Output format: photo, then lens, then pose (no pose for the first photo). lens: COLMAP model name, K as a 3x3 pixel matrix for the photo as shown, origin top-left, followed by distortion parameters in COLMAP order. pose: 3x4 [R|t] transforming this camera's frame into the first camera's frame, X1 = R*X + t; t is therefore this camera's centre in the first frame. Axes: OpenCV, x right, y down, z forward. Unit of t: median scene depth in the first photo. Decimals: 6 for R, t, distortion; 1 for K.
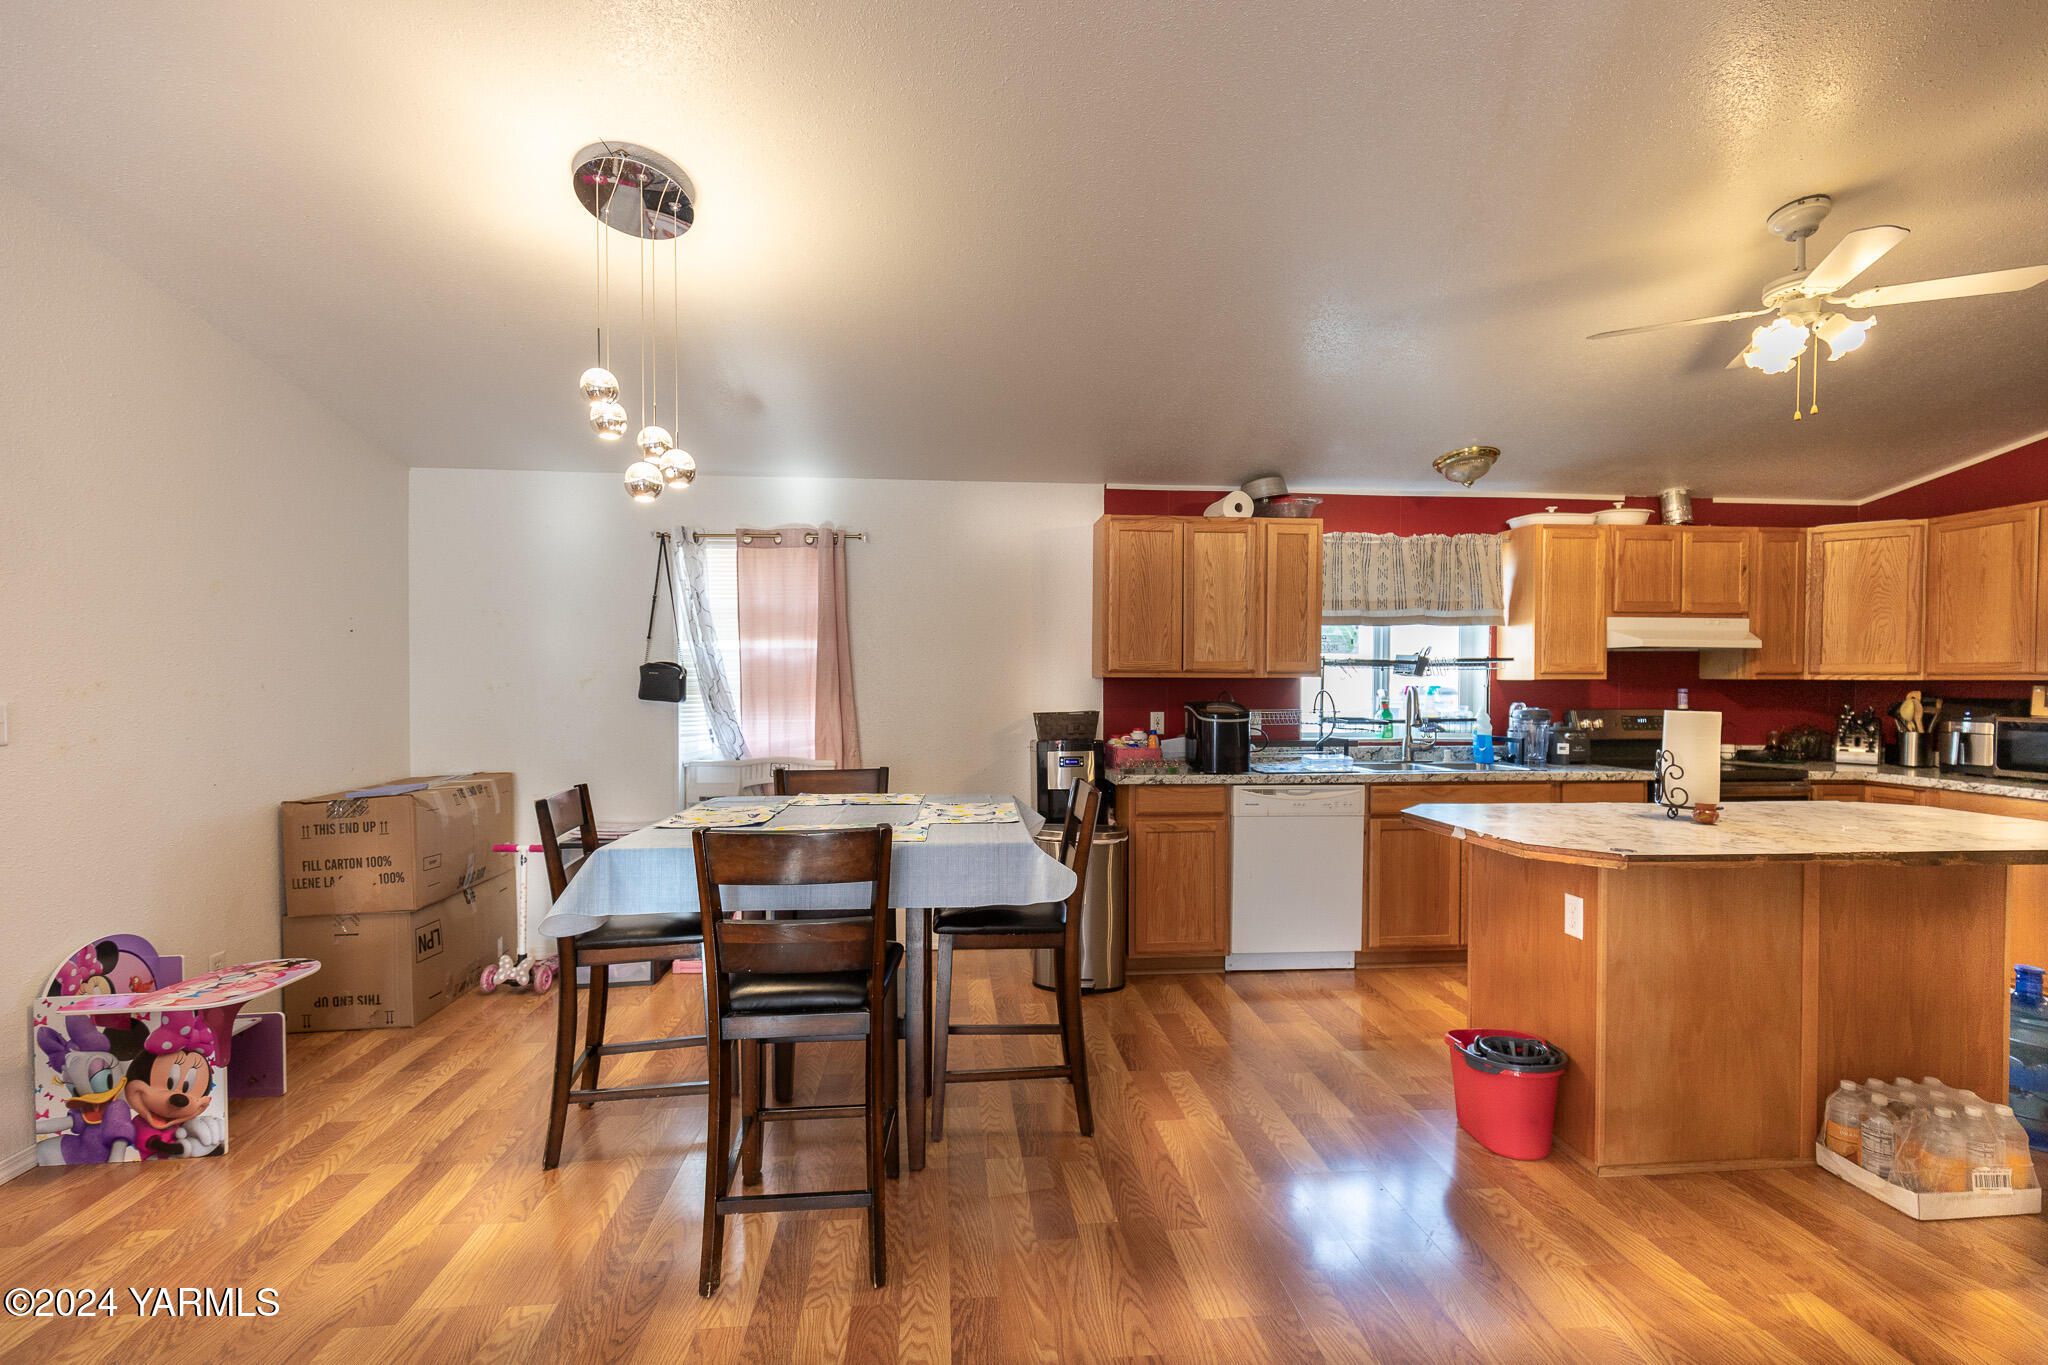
lens RADIAL K [[918.2, 0, 1024.8], [0, 918.2, 702.4], [0, 0, 1]] dist [0.002885, -0.000631]
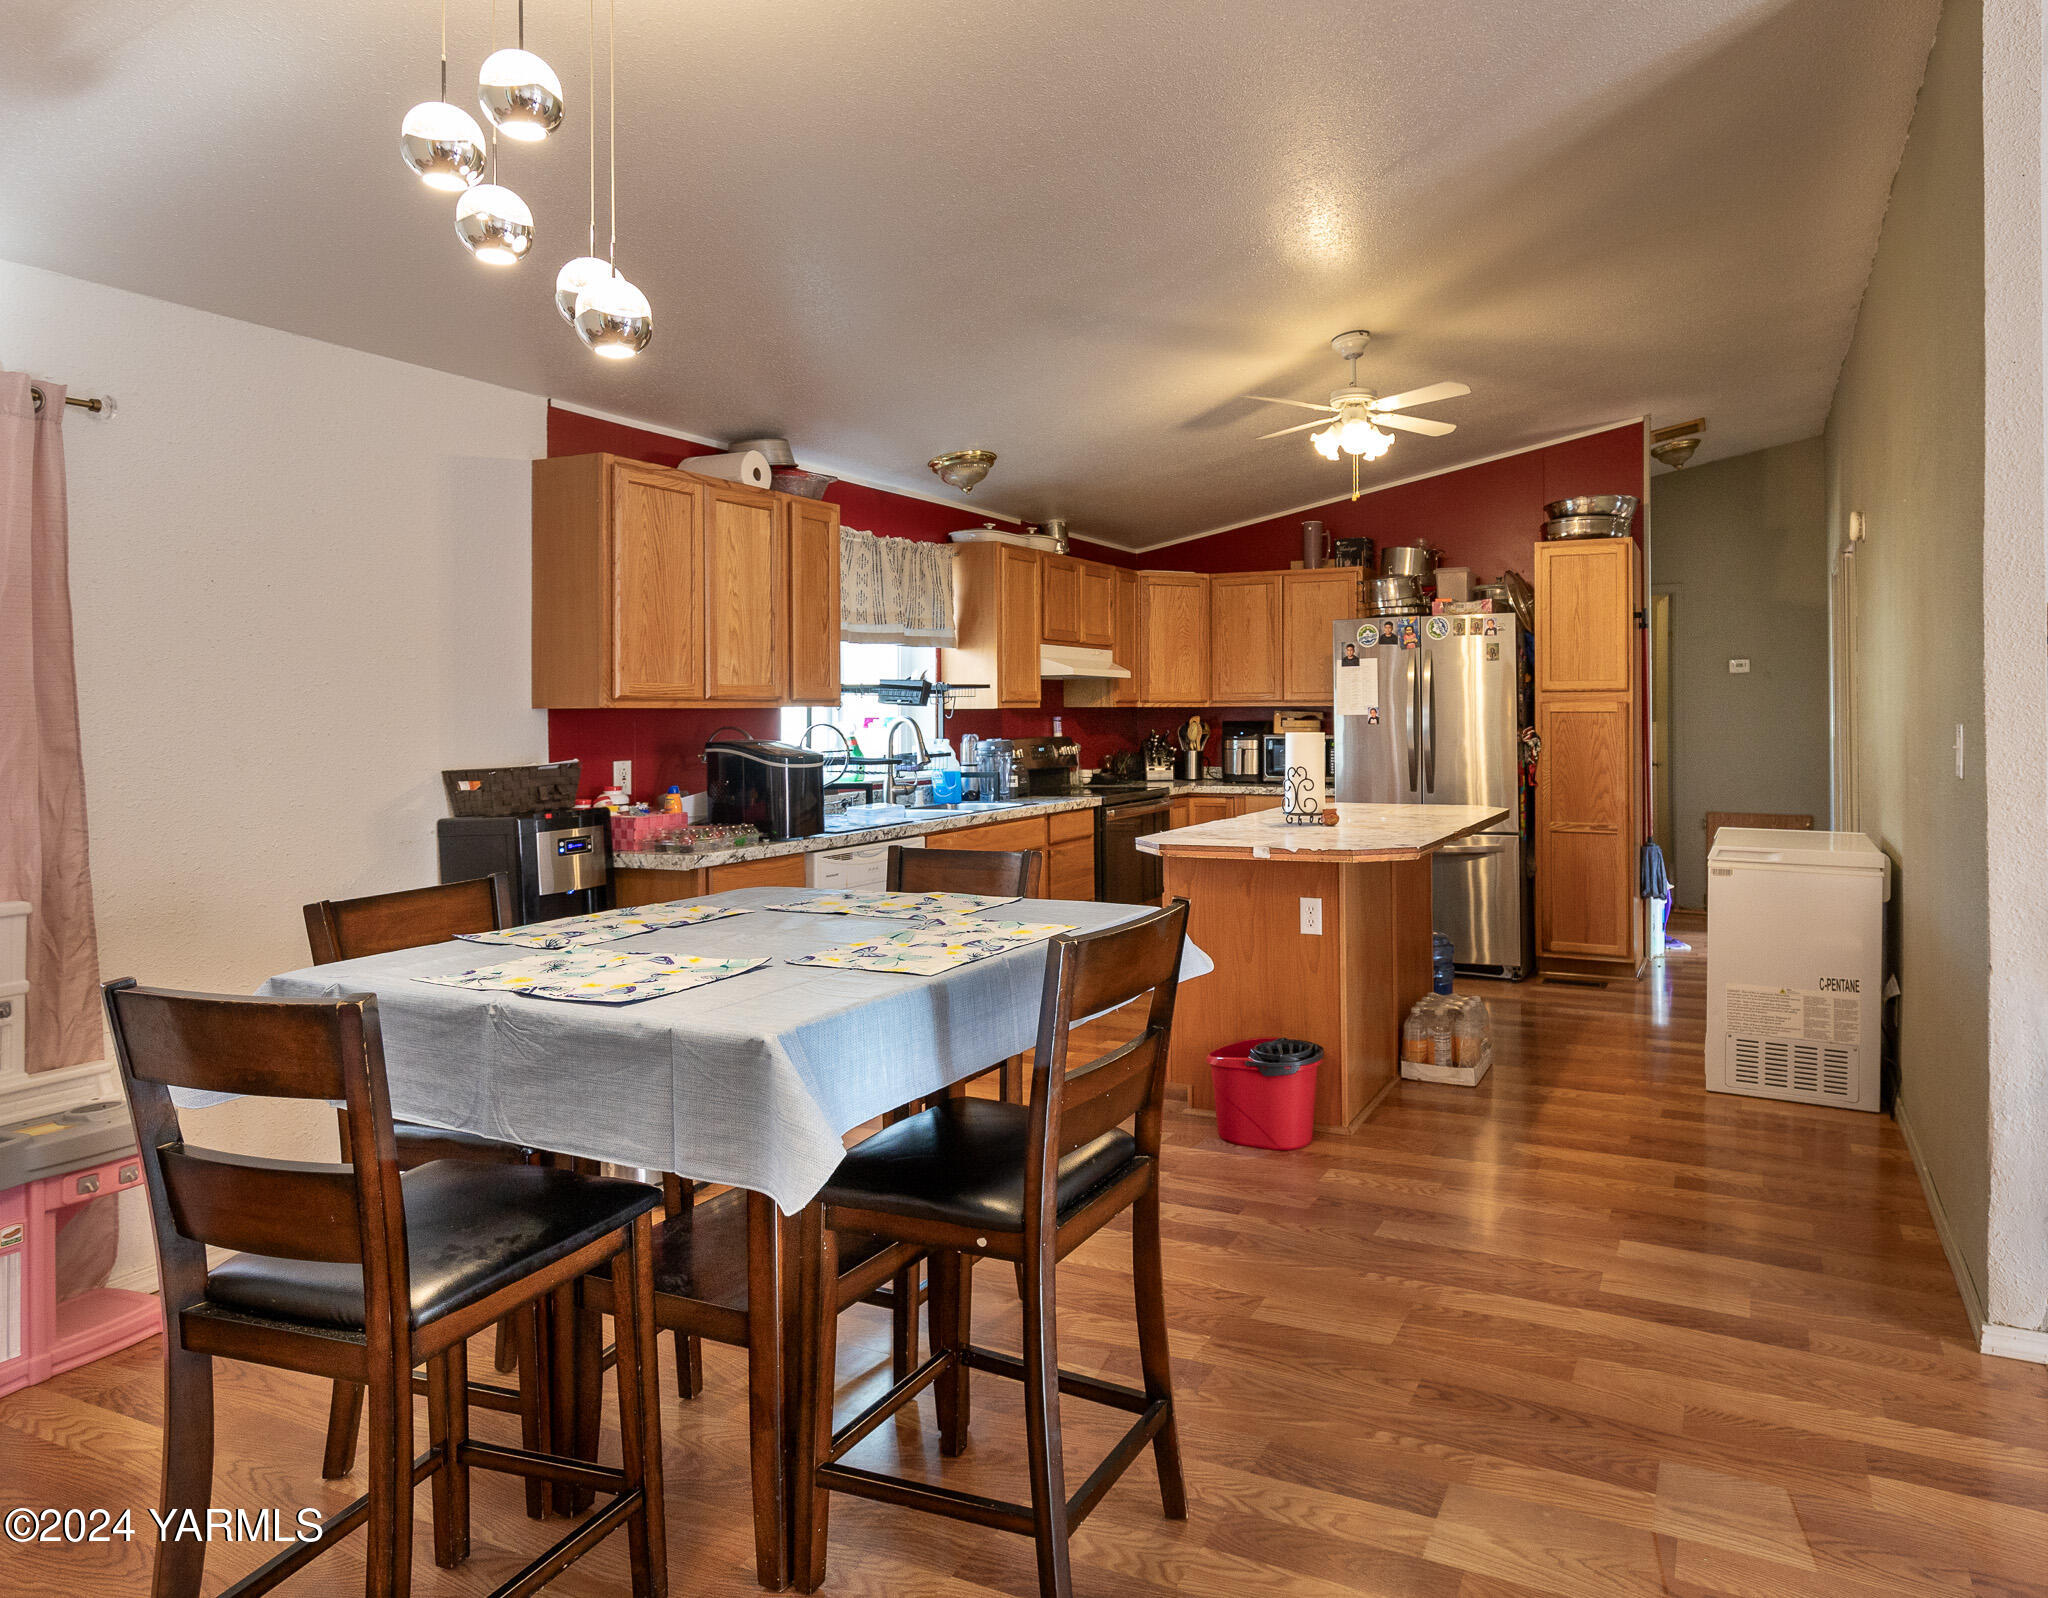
lens RADIAL K [[1255.6, 0, 1208.3], [0, 1255.6, 703.2], [0, 0, 1]] dist [0.000852, 0.000620]
pose [[0.474671, -0.001846, 0.880162, -0.458467], [0.030365, 0.999437, -0.014279, -0.005360], [-0.879640, 0.033504, 0.474459, 0.211256]]
